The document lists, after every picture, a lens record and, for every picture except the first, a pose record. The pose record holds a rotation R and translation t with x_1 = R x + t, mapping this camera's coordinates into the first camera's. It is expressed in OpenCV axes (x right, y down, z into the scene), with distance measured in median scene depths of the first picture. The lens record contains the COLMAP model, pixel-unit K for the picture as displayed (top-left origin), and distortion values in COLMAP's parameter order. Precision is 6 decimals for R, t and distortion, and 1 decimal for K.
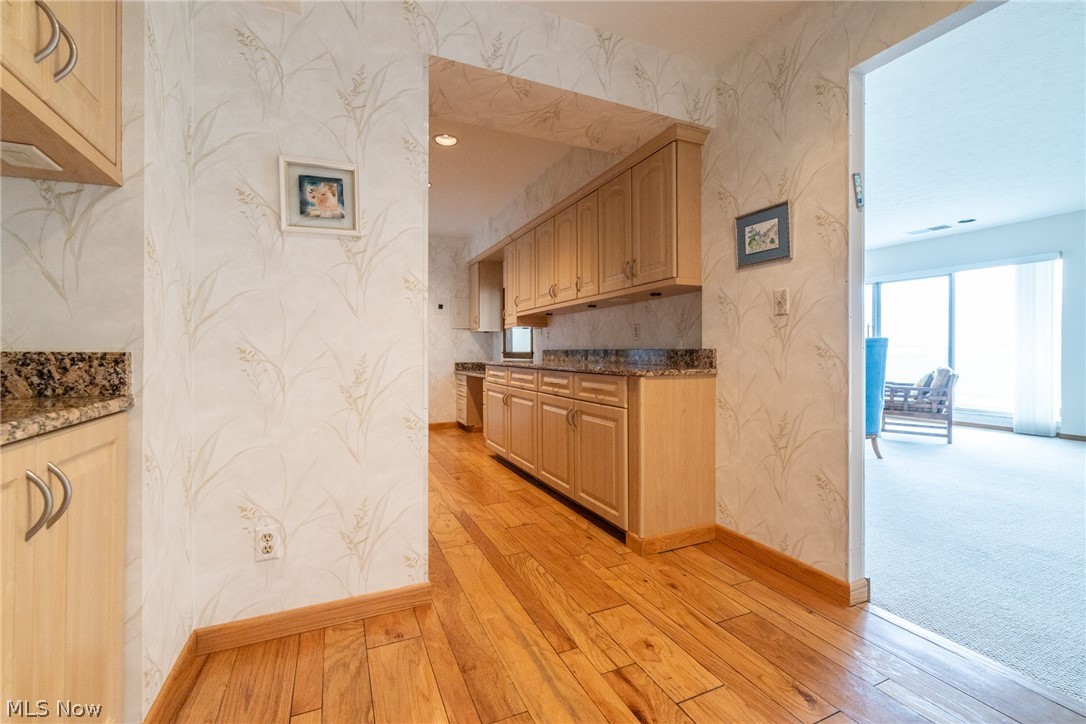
lens RADIAL K [[469.9, 0, 544.3], [0, 469.9, 351.6], [0, 0, 1]] dist [-0.000354, -0.000357]
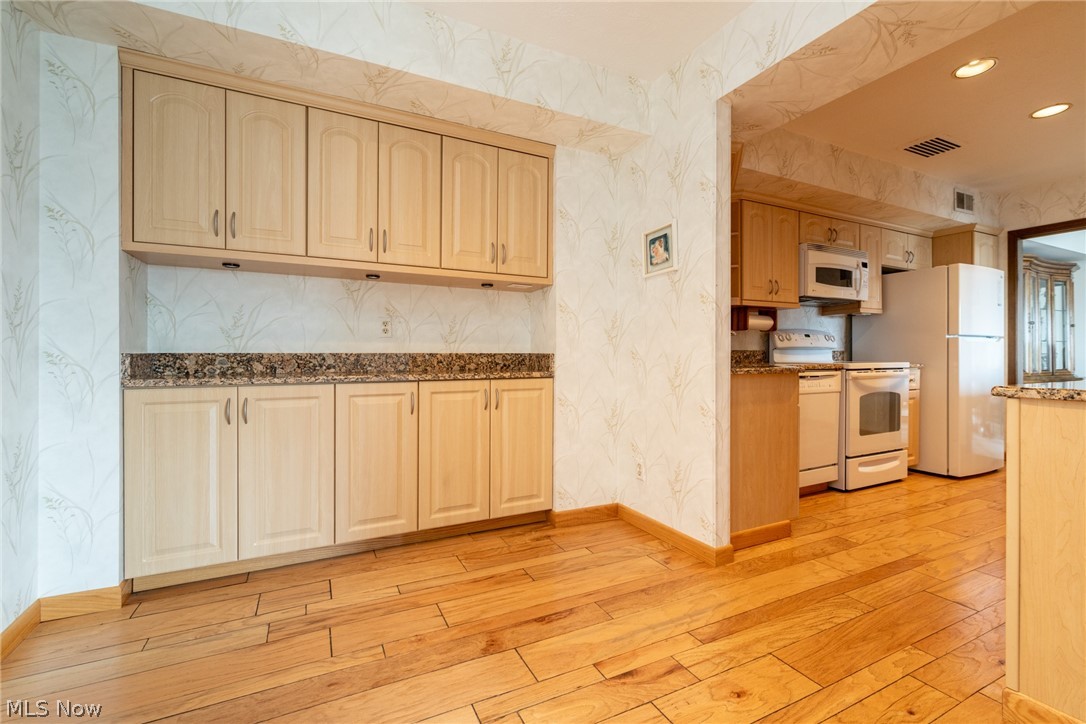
lens RADIAL K [[471.6, 0, 538.1], [0, 471.6, 353.1], [0, 0, 1]] dist [0.002104, 0.000085]
pose [[0.026200, -0.002030, -0.999655, 0.943338], [-0.000227, 0.999998, -0.002036, 0.002232], [0.999657, 0.000281, 0.026199, 0.534610]]
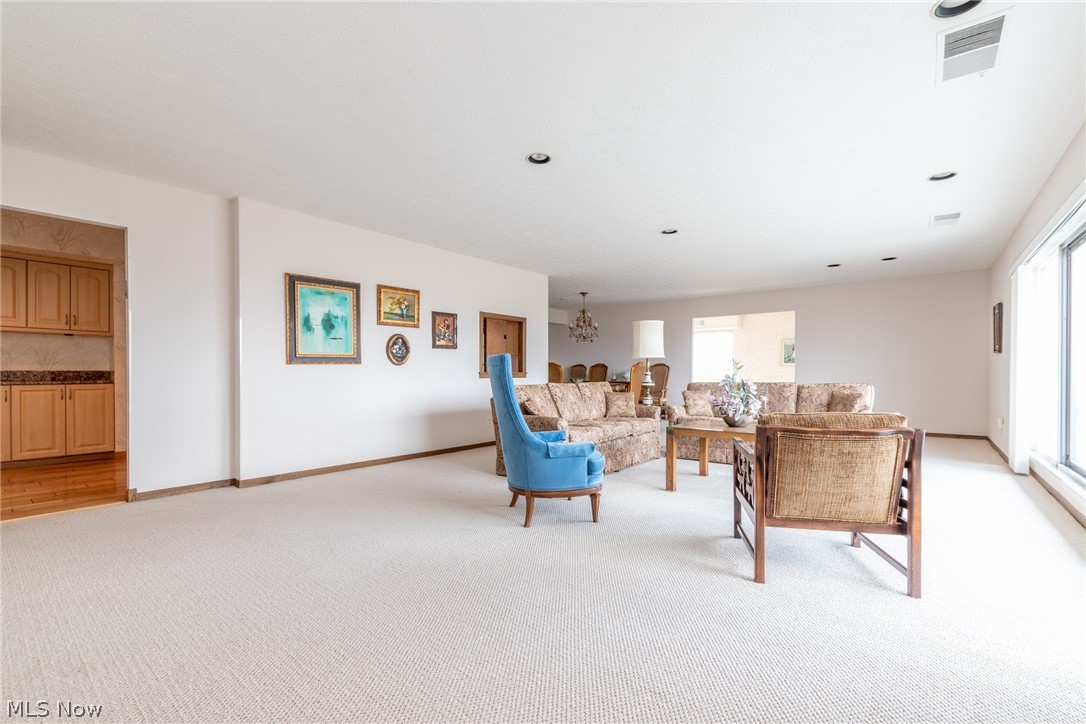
lens RADIAL K [[470.3, 0, 541.1], [0, 470.3, 374.3], [0, 0, 1]] dist [0.000841, 0.000136]
pose [[0.443431, 0.010248, -0.896250, 3.237175], [-0.003737, 0.999947, 0.009585, -0.017128], [0.896301, -0.000901, 0.443446, 1.701295]]
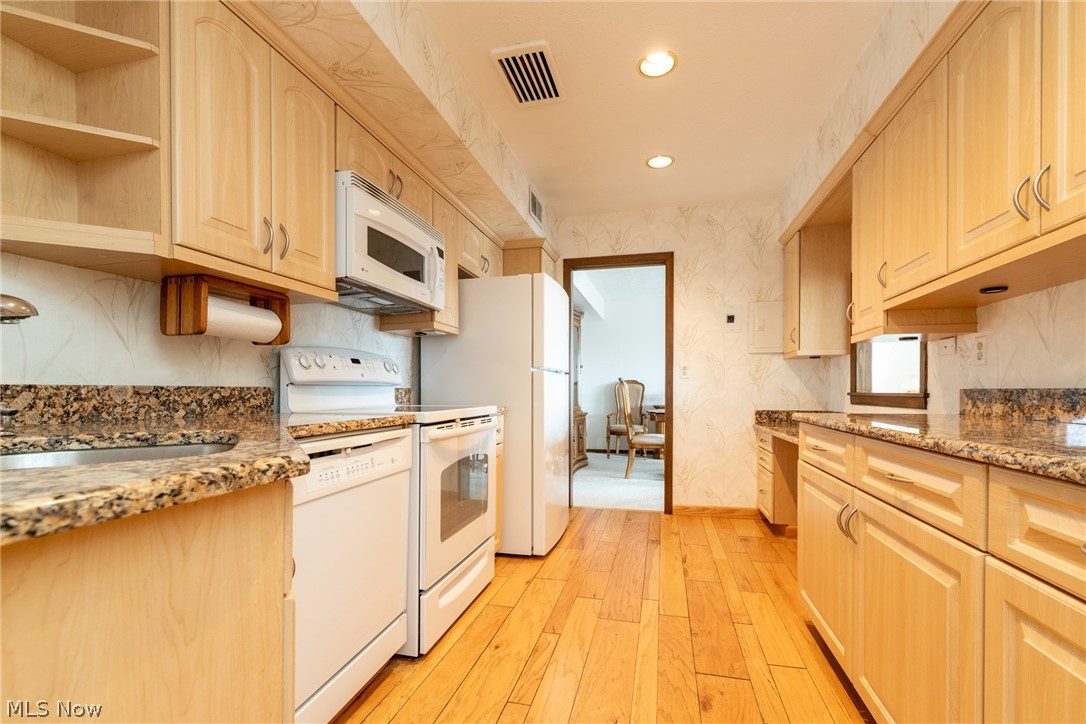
lens RADIAL K [[472.5, 0, 542.9], [0, 472.5, 396.0], [0, 0, 1]] dist [-0.000744, -0.000238]
pose [[0.778906, 0.007077, -0.627100, -0.076875], [-0.000036, 0.999937, 0.011239, -0.005959], [0.627140, -0.008732, 0.778857, 1.197867]]
